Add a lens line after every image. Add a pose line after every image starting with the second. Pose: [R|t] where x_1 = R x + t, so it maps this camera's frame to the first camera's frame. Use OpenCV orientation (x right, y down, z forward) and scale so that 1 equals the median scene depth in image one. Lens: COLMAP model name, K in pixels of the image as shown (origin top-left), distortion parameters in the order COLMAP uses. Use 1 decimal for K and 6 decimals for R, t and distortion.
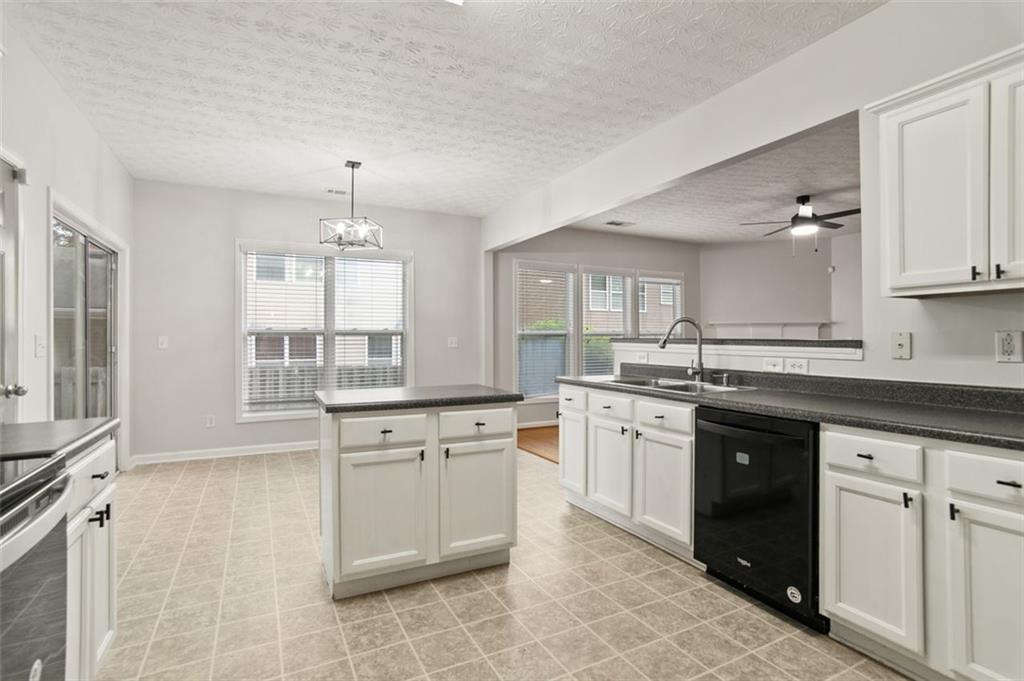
lens RADIAL K [[491.7, 0, 514.3], [0, 491.7, 338.2], [0, 0, 1]] dist [-0.055847, 0.026463]
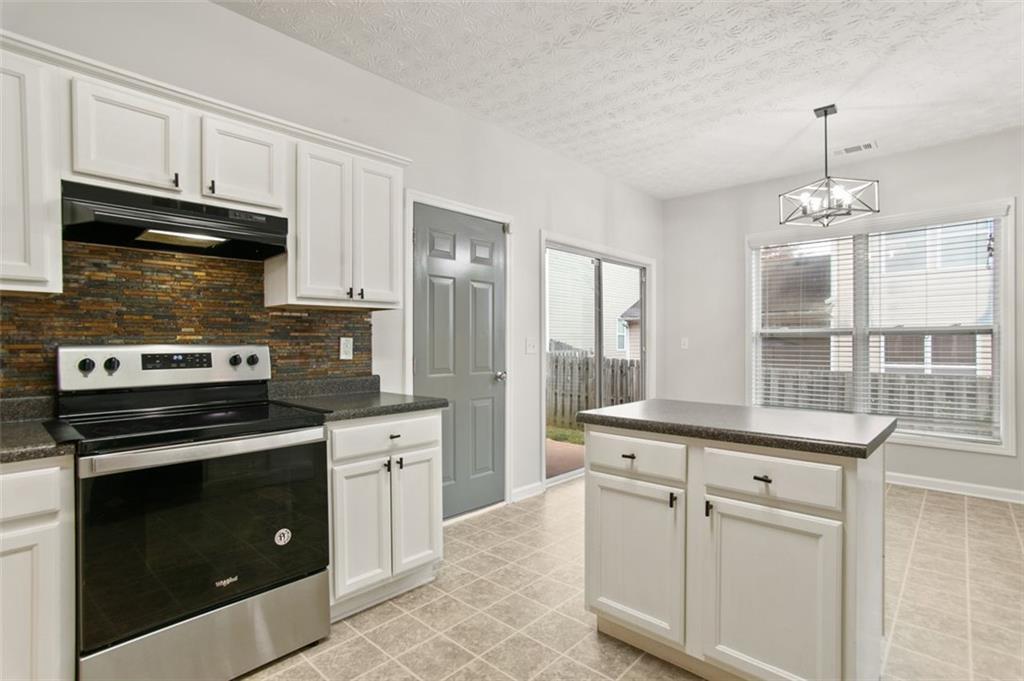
lens RADIAL K [[506.6, 0, 531.6], [0, 506.6, 342.0], [0, 0, 1]] dist [-0.018352, -0.000380]
pose [[0.350665, 0.004704, -0.936489, 0.203265], [0.003996, 0.999971, 0.006519, -0.001657], [0.936493, -0.006028, 0.350636, 0.243063]]
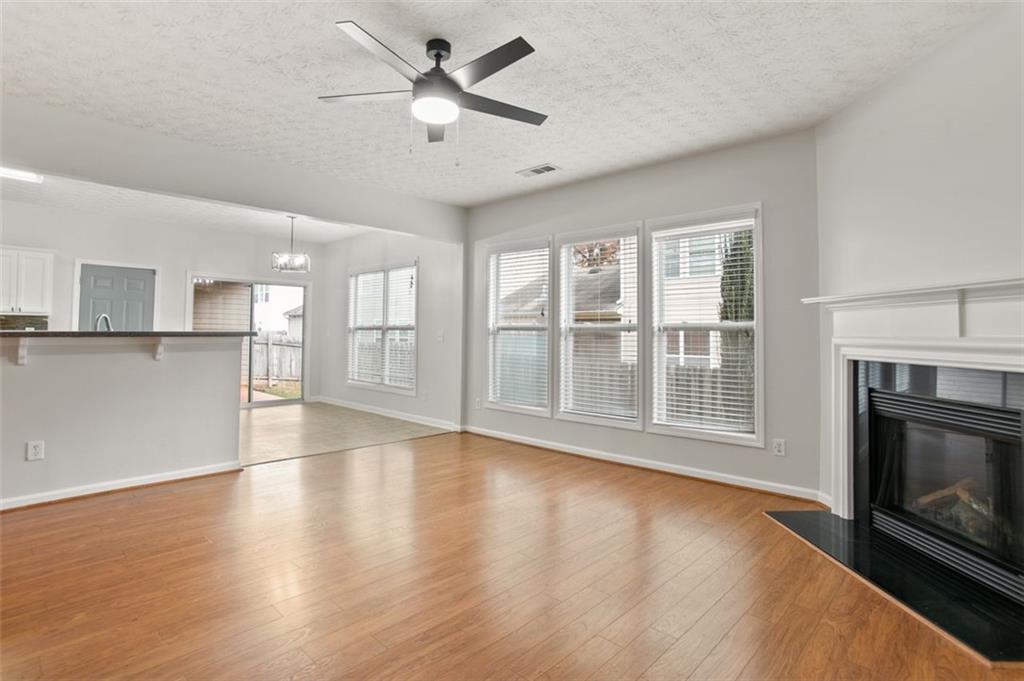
lens RADIAL K [[512.4, 0, 511.7], [0, 512.4, 311.5], [0, 0, 1]] dist [-0.065519, 0.031157]
pose [[0.331654, -0.033044, -0.942822, 1.125031], [-0.006916, 0.999274, -0.037456, -0.005608], [0.943376, 0.018943, 0.331185, 0.928610]]
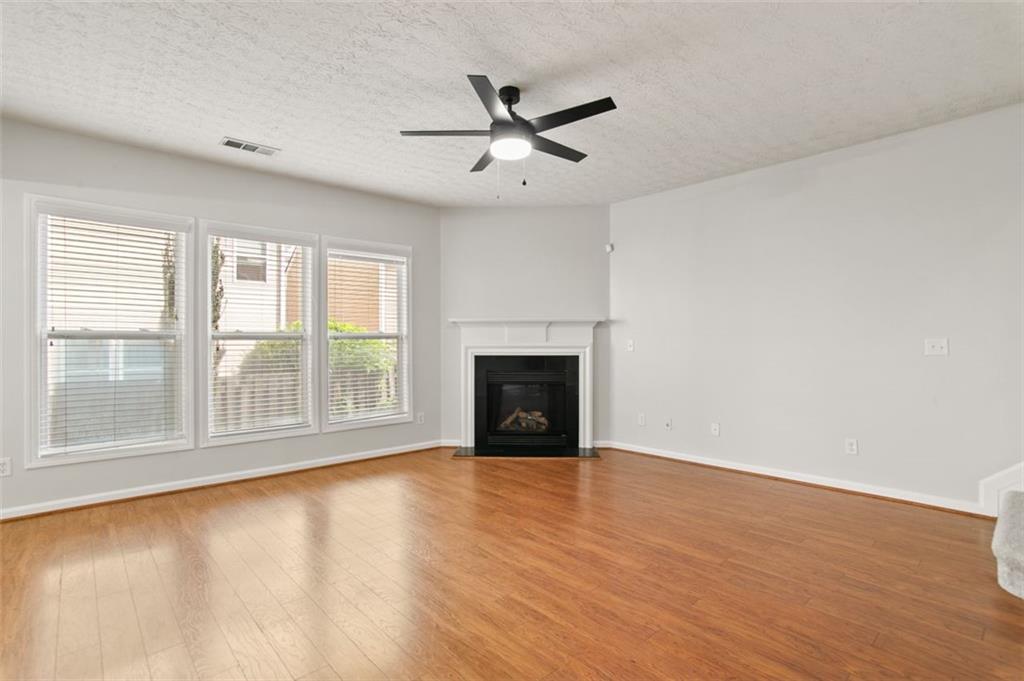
lens RADIAL K [[491.7, 0, 514.3], [0, 491.7, 338.2], [0, 0, 1]] dist [-0.055847, 0.026463]
pose [[0.965764, 0.001365, 0.259420, 0.475991], [-0.000427, 0.999993, -0.003671, -0.005524], [-0.259424, 0.003435, 0.965758, 0.471028]]
